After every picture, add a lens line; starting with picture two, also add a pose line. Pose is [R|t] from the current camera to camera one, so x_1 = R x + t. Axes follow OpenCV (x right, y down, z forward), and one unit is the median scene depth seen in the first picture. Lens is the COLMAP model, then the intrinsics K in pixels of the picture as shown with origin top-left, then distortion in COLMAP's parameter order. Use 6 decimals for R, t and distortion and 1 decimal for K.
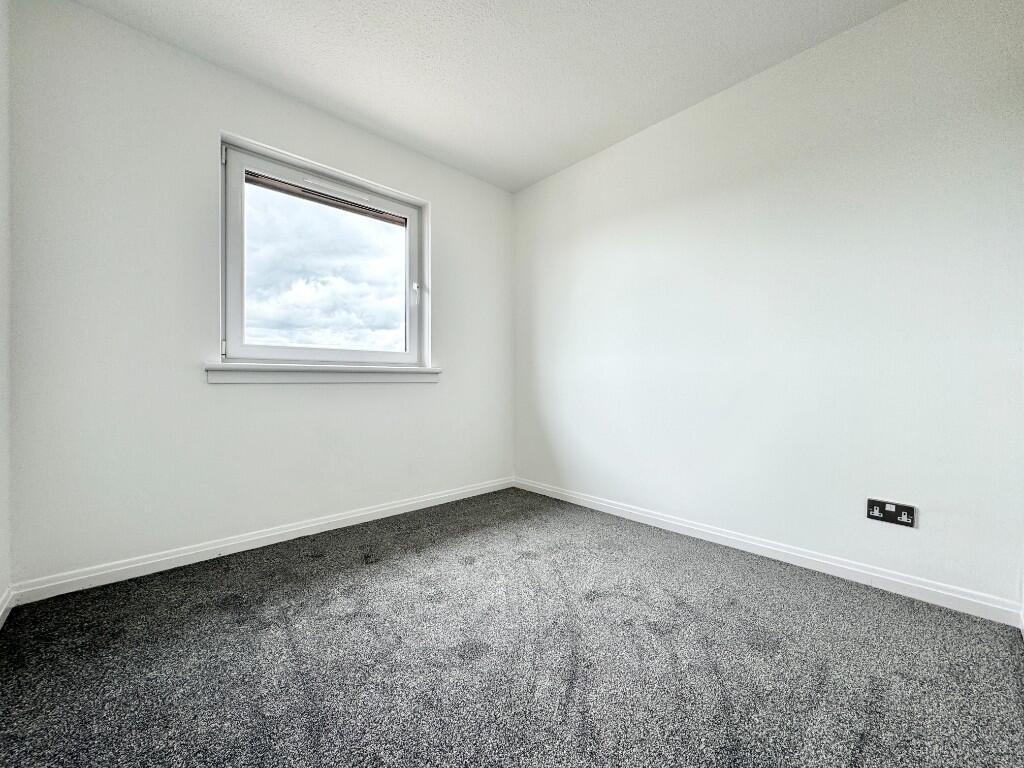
lens RADIAL K [[403.2, 0, 501.3], [0, 403.2, 384.3], [0, 0, 1]] dist [-0.011602, -0.000015]
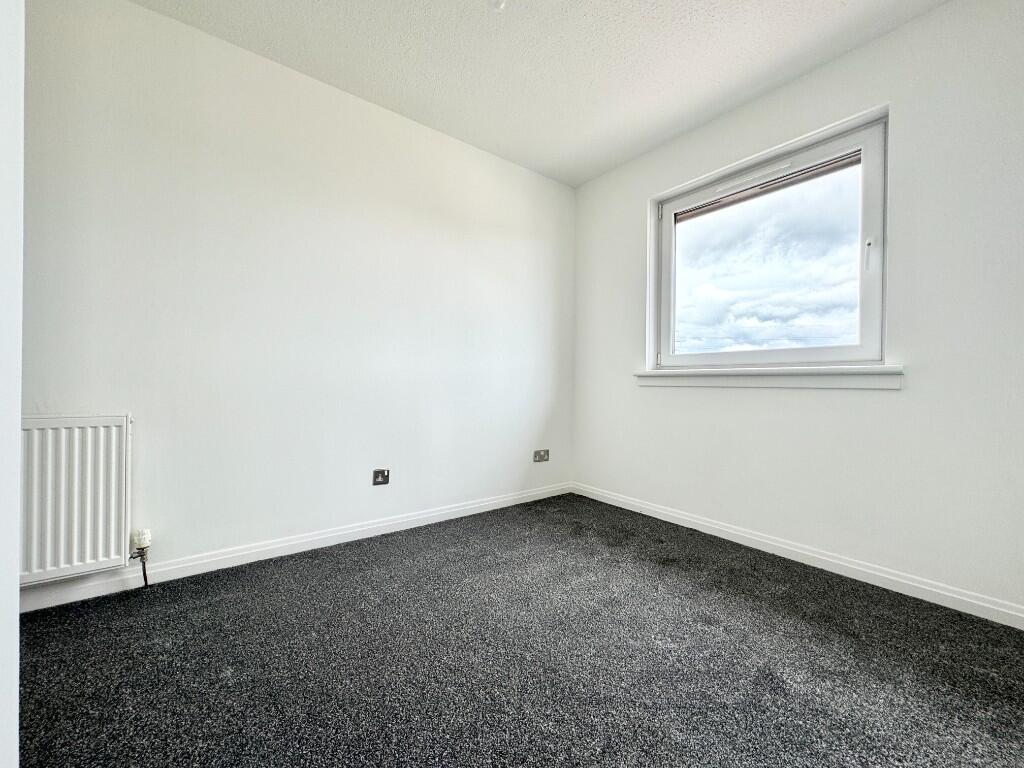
lens RADIAL K [[403.2, 0, 515.6], [0, 403.2, 380.0], [0, 0, 1]] dist [-0.011602, -0.000015]
pose [[-0.080520, -0.005668, -0.996737, 0.605293], [-0.016936, 0.999847, -0.004317, -0.007604], [0.996609, 0.016533, -0.080604, 0.590429]]
